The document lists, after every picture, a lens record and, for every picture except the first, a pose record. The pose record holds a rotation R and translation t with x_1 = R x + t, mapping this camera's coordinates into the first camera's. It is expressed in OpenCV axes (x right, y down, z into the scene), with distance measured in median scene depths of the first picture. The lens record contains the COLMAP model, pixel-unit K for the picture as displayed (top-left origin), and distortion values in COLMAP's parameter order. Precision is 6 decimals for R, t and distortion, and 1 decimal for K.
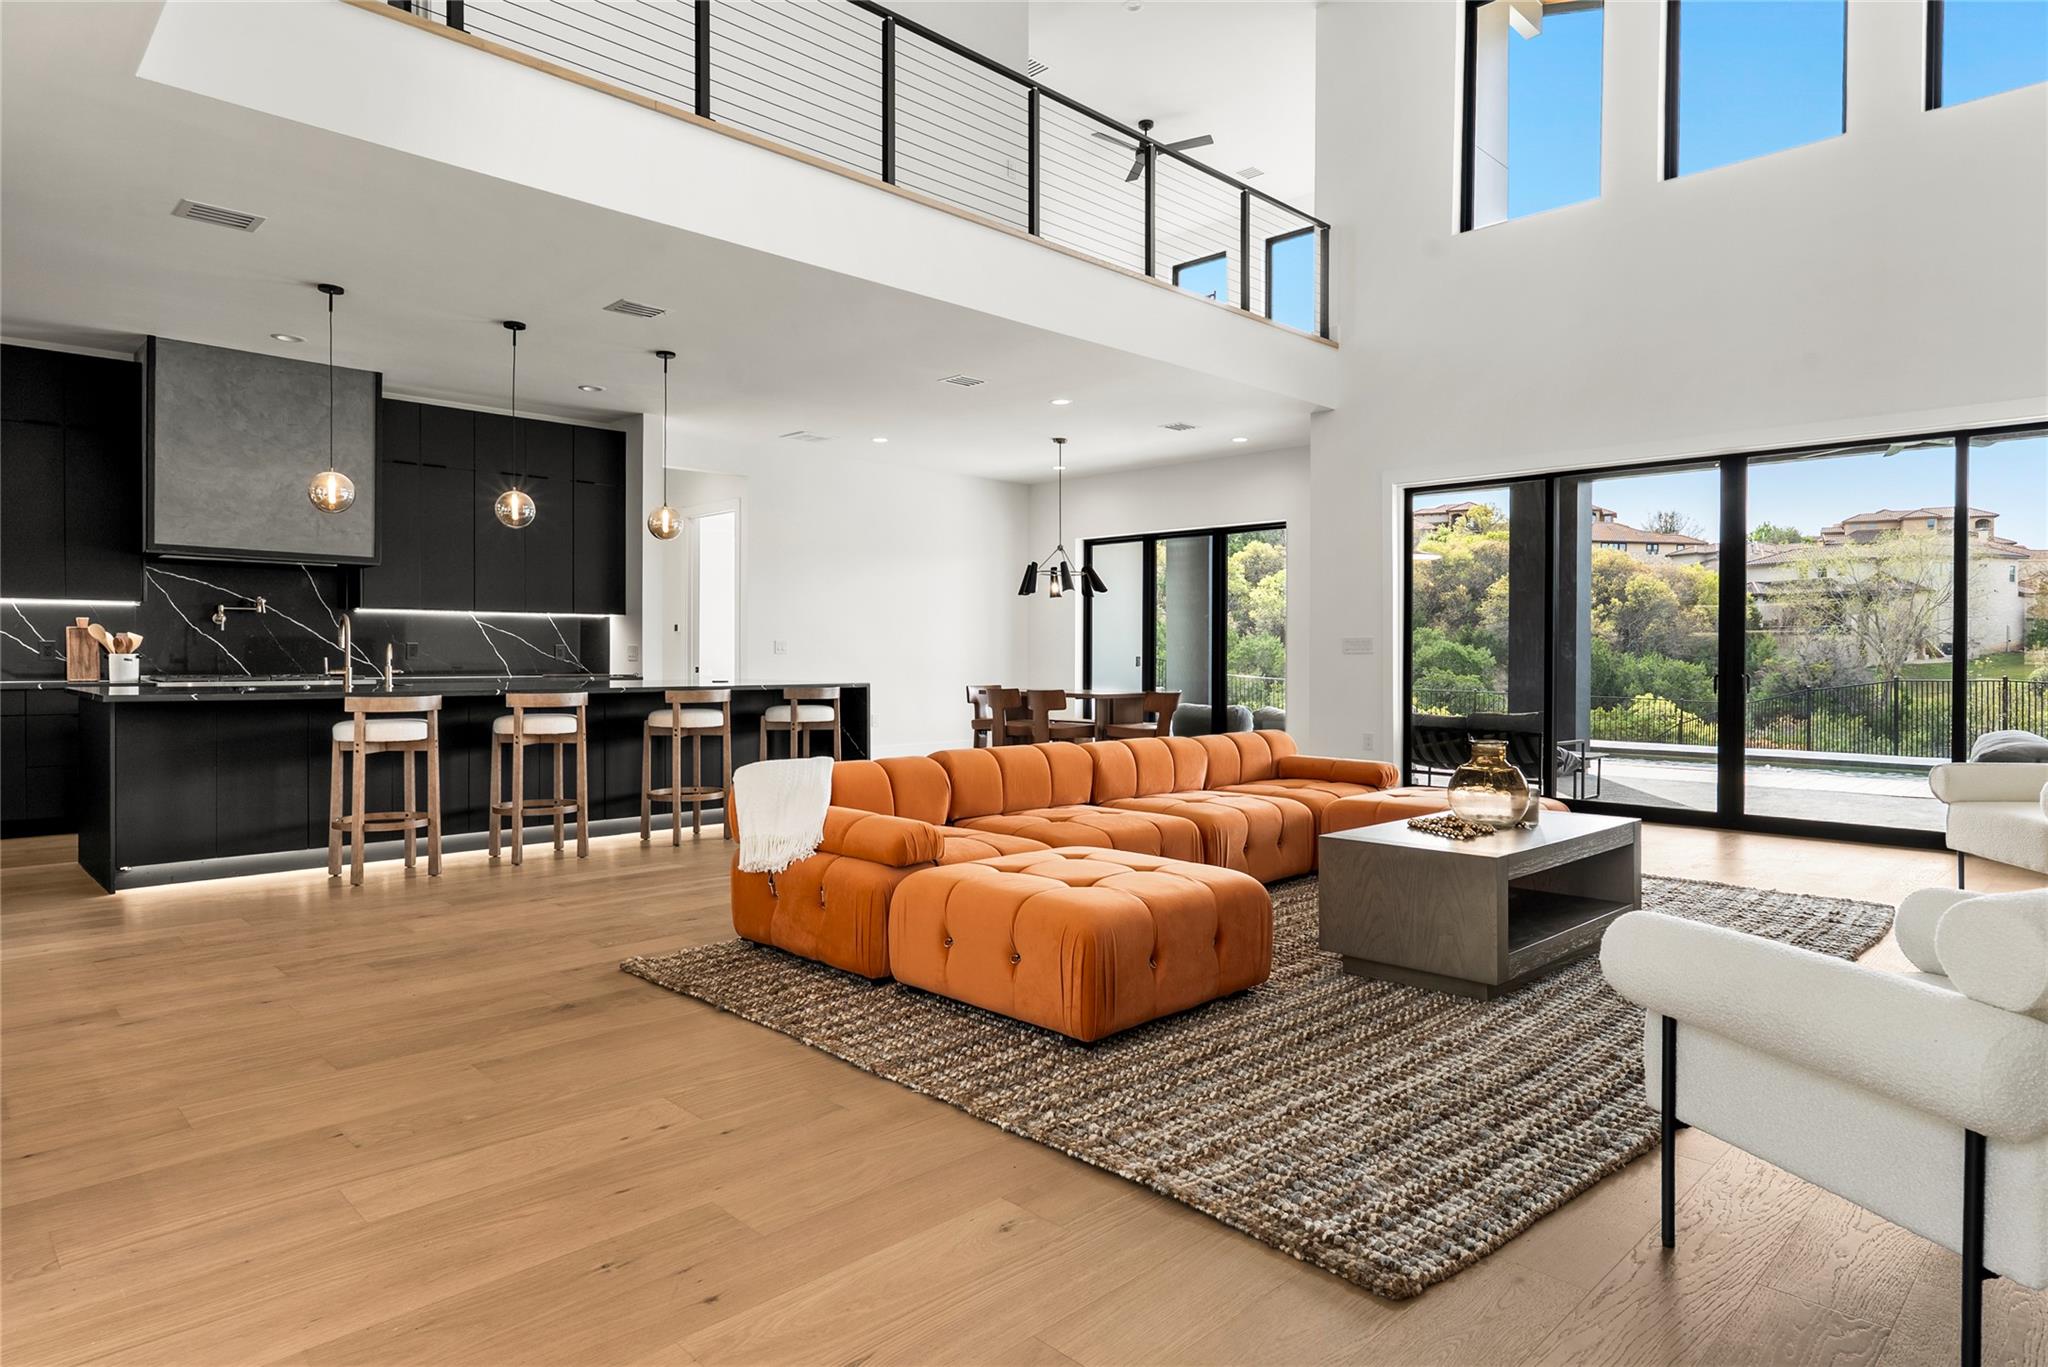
lens RADIAL K [[1181.6, 0, 1022.1], [0, 1181.6, 660.7], [0, 0, 1]] dist [-0.001239, 0.000889]
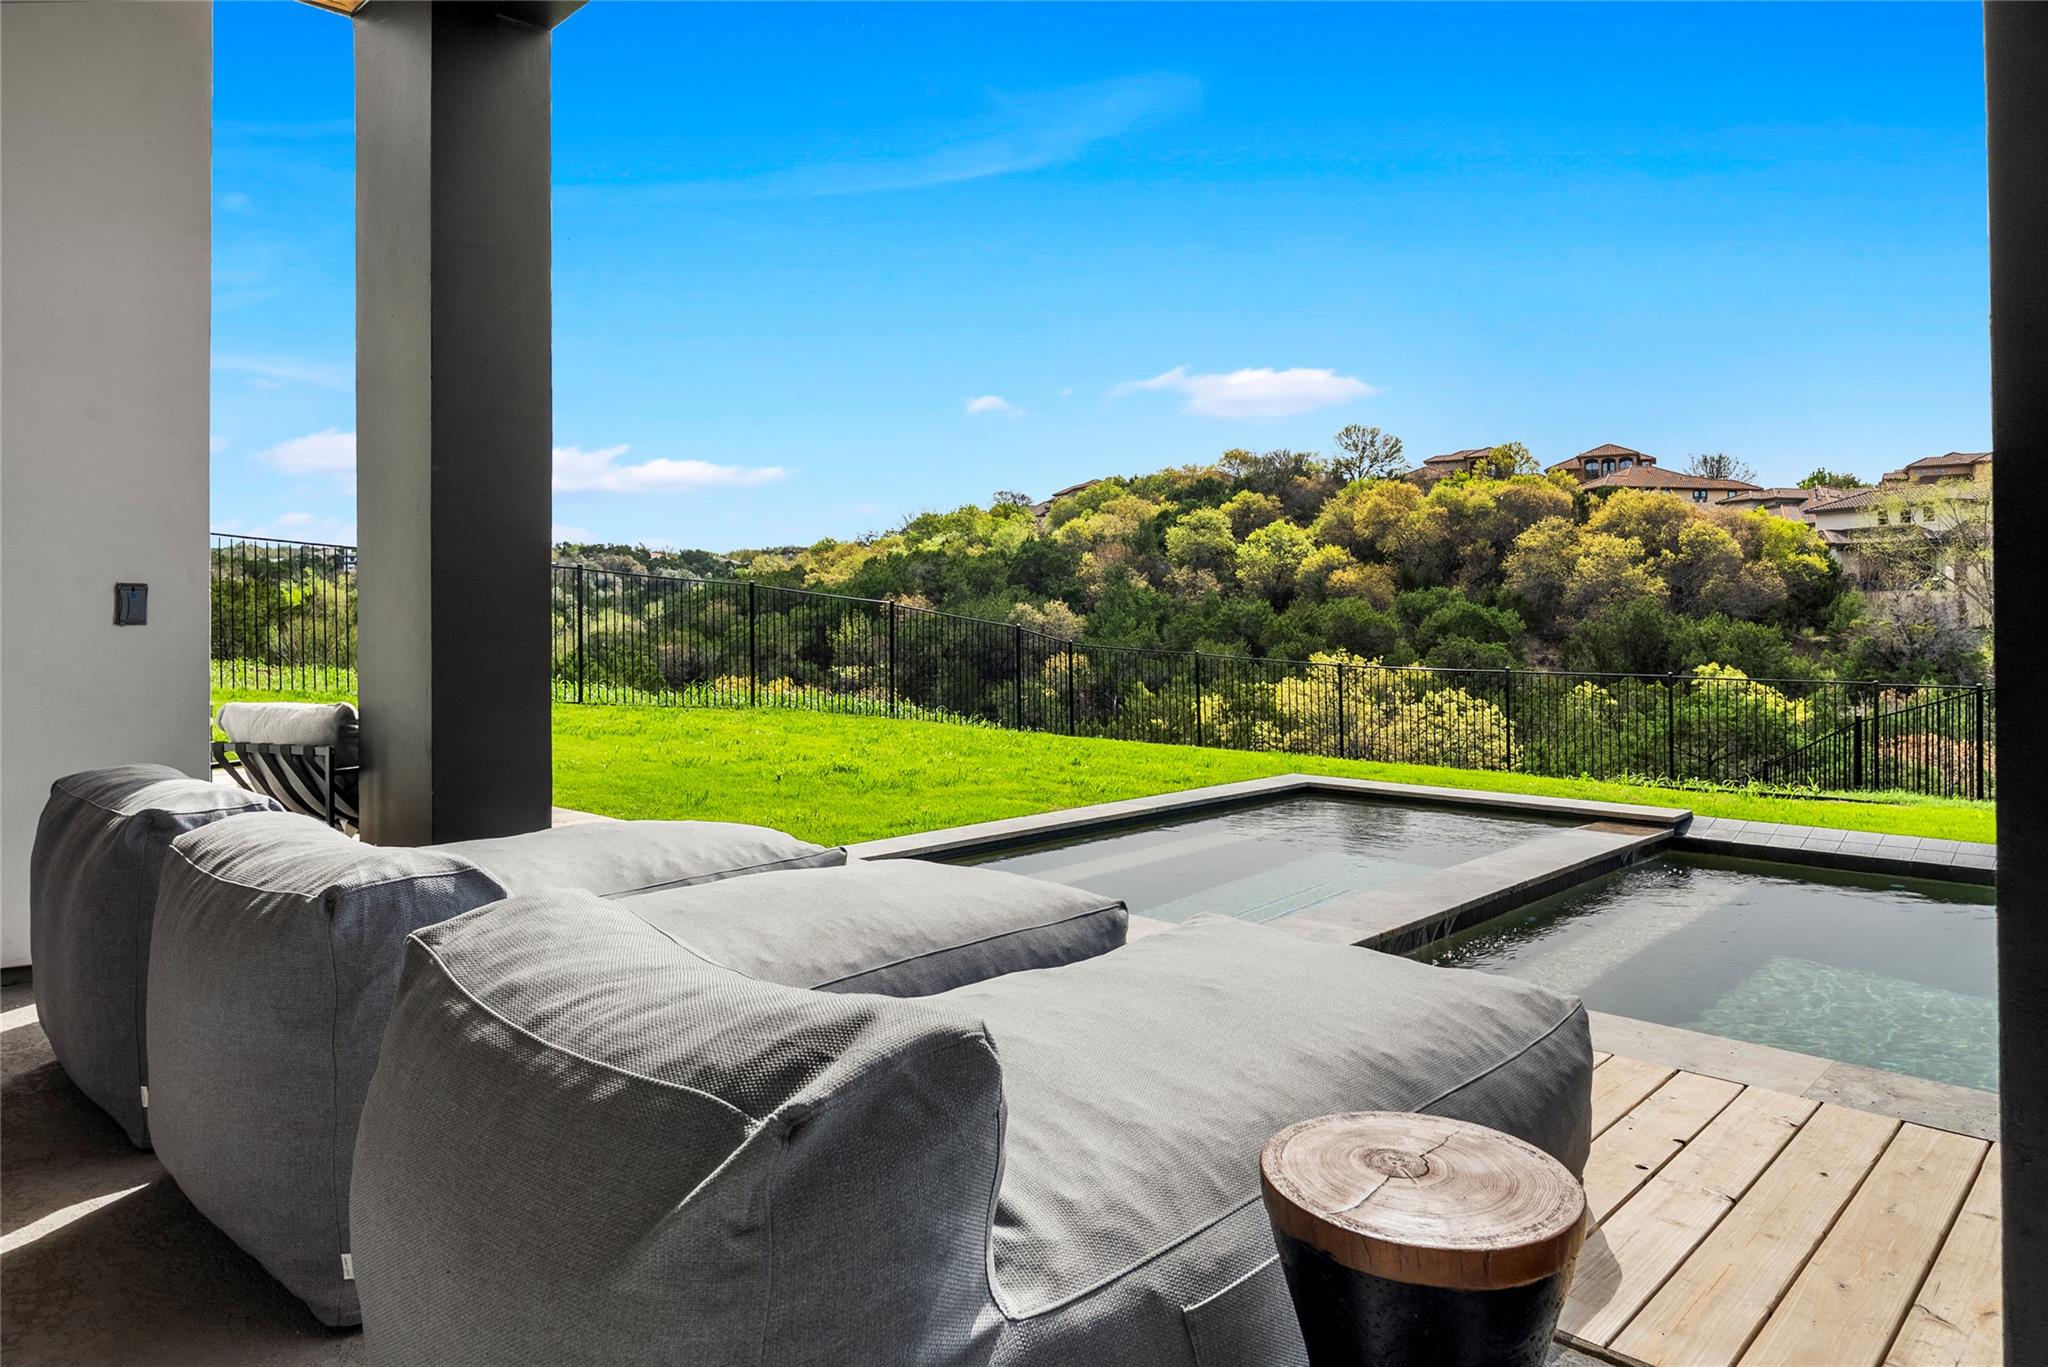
lens RADIAL K [[1250.3, 0, 1039.6], [0, 1250.3, 606.9], [0, 0, 1]] dist [-0.001472, 0.000936]
pose [[0.999839, -0.009339, 0.015324, 0.524100], [0.009643, 0.999755, -0.019912, 0.015351], [-0.015134, 0.020056, 0.999684, 1.446324]]
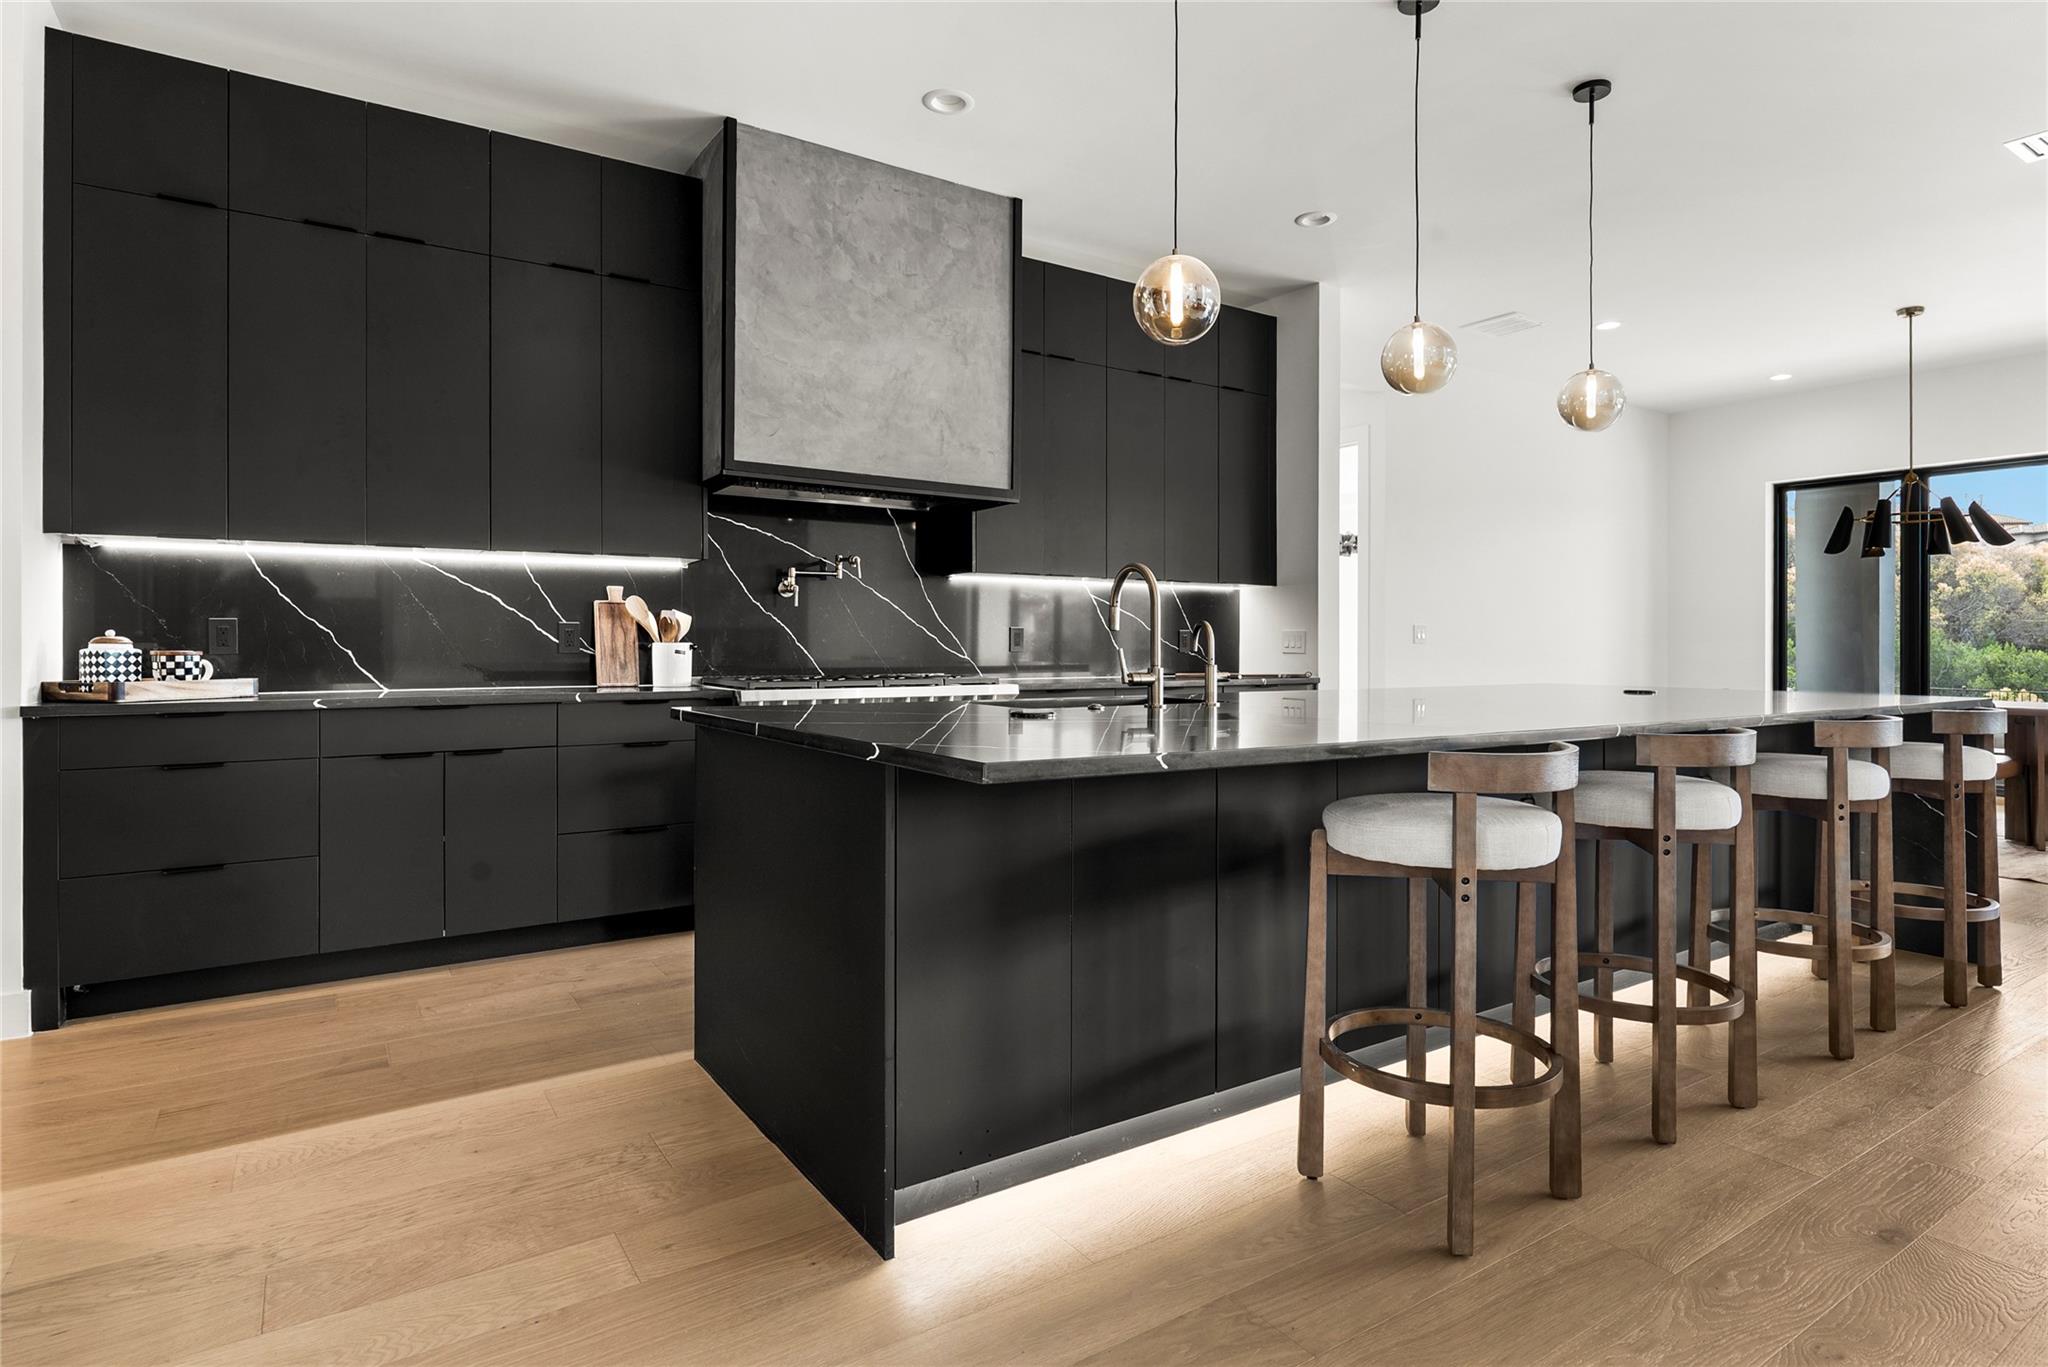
lens RADIAL K [[1094.3, 0, 1024.9], [0, 1094.3, 644.4], [0, 0, 1]] dist [-0.007359, 0.002861]
pose [[0.982620, -0.000561, -0.185628, -0.463851], [-0.000570, 0.999982, -0.006037, -0.001627], [0.185628, 0.006038, 0.982602, 0.457822]]
